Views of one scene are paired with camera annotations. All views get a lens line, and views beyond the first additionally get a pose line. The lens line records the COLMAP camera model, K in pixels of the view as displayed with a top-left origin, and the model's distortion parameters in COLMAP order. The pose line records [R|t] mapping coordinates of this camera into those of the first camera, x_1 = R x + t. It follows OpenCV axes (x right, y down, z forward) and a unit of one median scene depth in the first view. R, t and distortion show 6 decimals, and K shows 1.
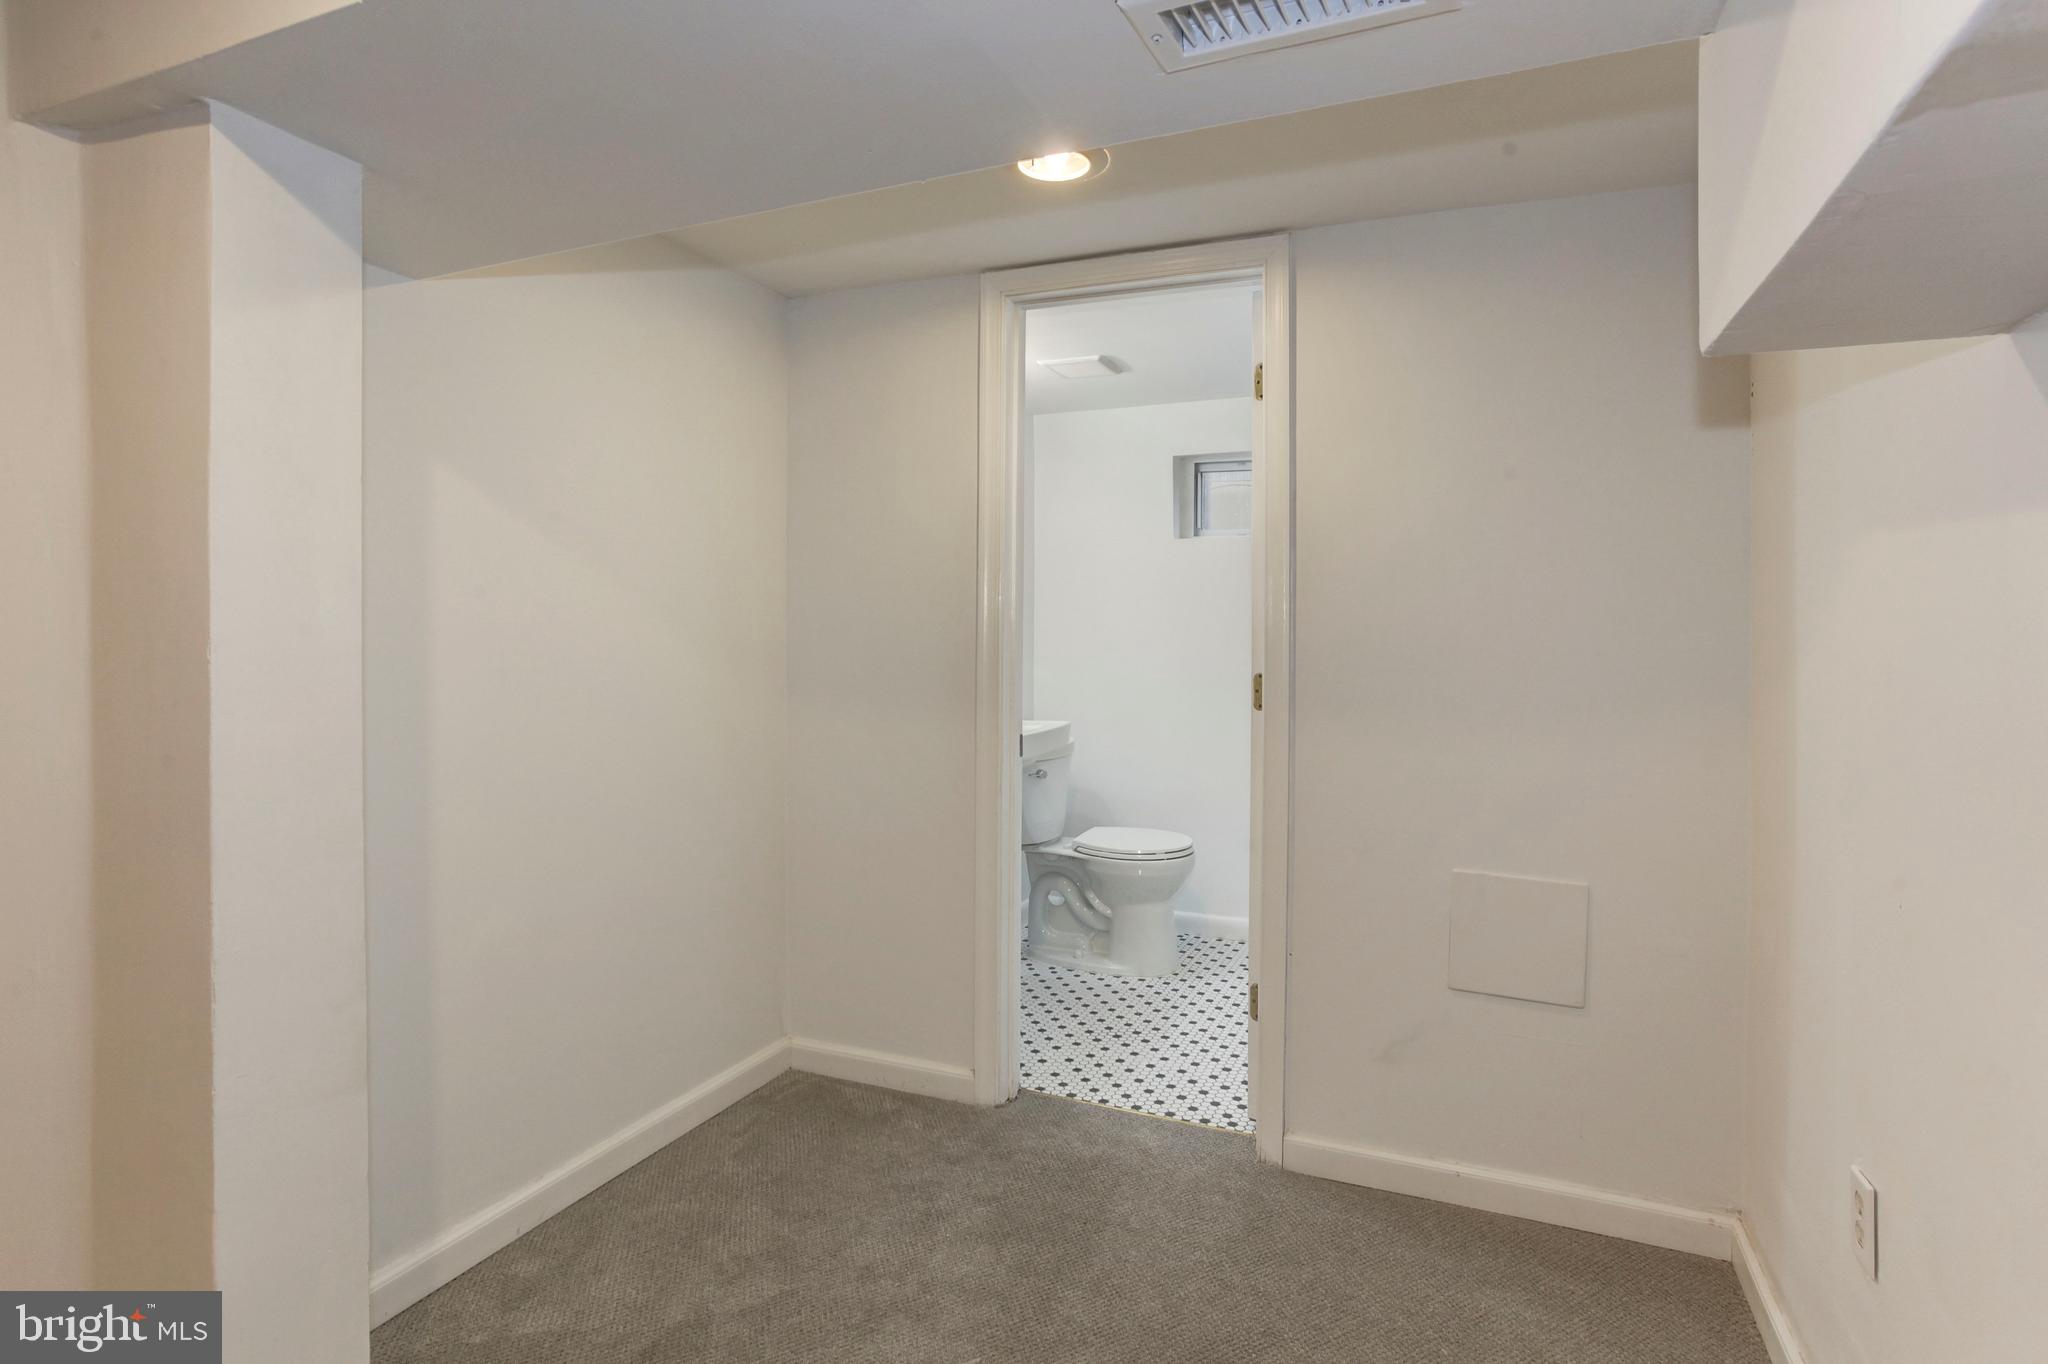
lens RADIAL K [[1015.7, 0, 1006.9], [0, 1015.7, 661.1], [0, 0, 1]] dist [-0.038074, 0.017124]
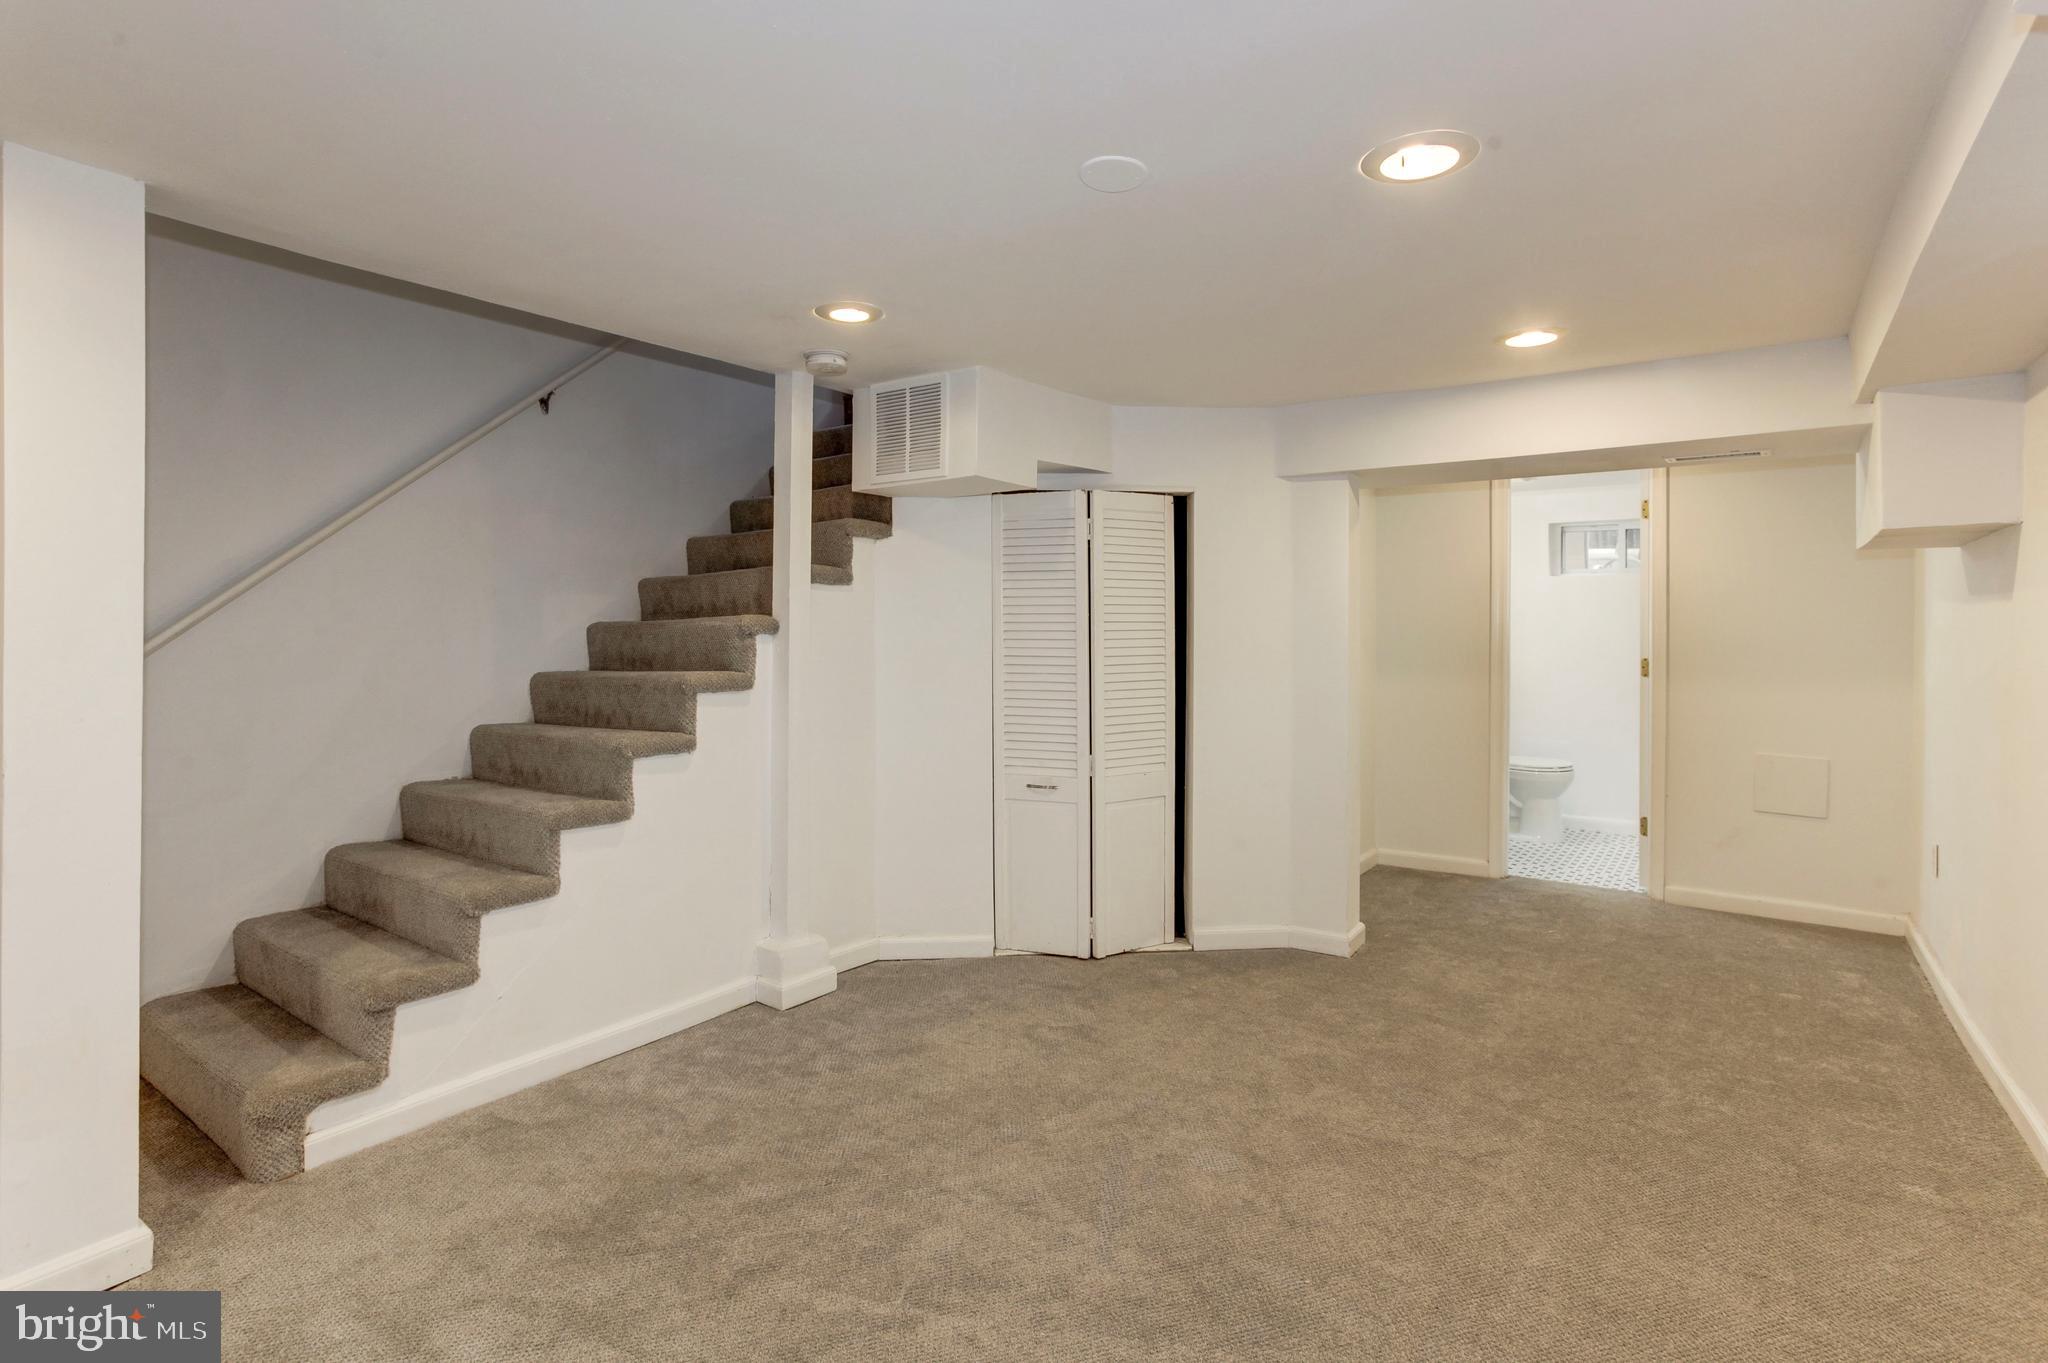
lens RADIAL K [[1015.7, 0, 1028.6], [0, 1015.7, 662.3], [0, 0, 1]] dist [-0.038074, 0.017124]
pose [[0.983543, -0.002745, -0.180651, -0.522484], [0.003423, 0.999988, 0.003442, 0.007771], [0.180639, -0.004004, 0.983541, -1.025986]]
